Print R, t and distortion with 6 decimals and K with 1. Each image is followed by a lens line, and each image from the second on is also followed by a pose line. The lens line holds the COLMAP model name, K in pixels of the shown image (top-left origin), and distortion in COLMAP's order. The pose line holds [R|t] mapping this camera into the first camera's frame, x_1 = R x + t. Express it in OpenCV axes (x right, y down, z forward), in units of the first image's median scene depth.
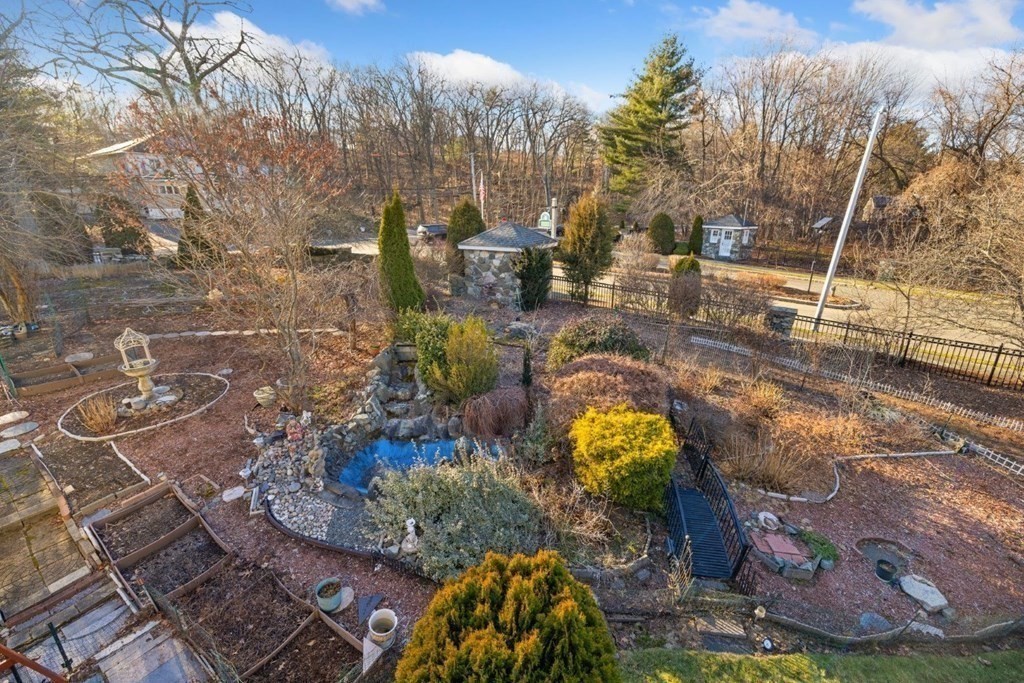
lens RADIAL K [[417.7, 0, 512.1], [0, 417.7, 319.0], [0, 0, 1]] dist [0.001235, -0.000030]
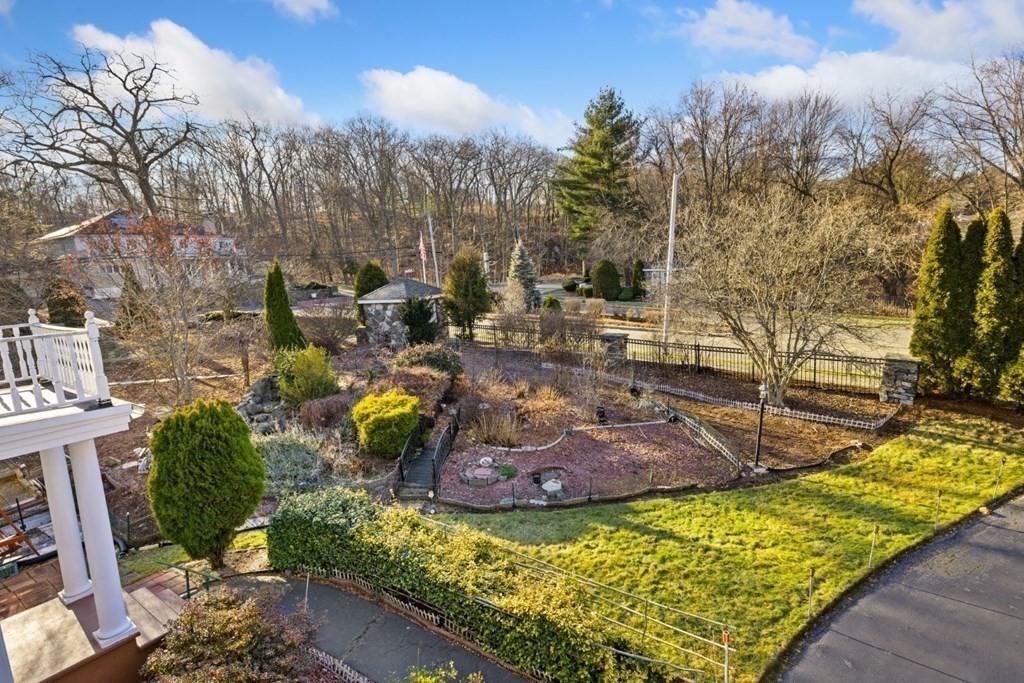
lens RADIAL K [[486.4, 0, 509.8], [0, 486.4, 322.5], [0, 0, 1]] dist [-0.000608, 0.000249]
pose [[0.997931, -0.064249, -0.002244, 0.164630], [0.063344, 0.988640, -0.136304, 0.052338], [0.010976, 0.135880, 0.990664, -0.176790]]
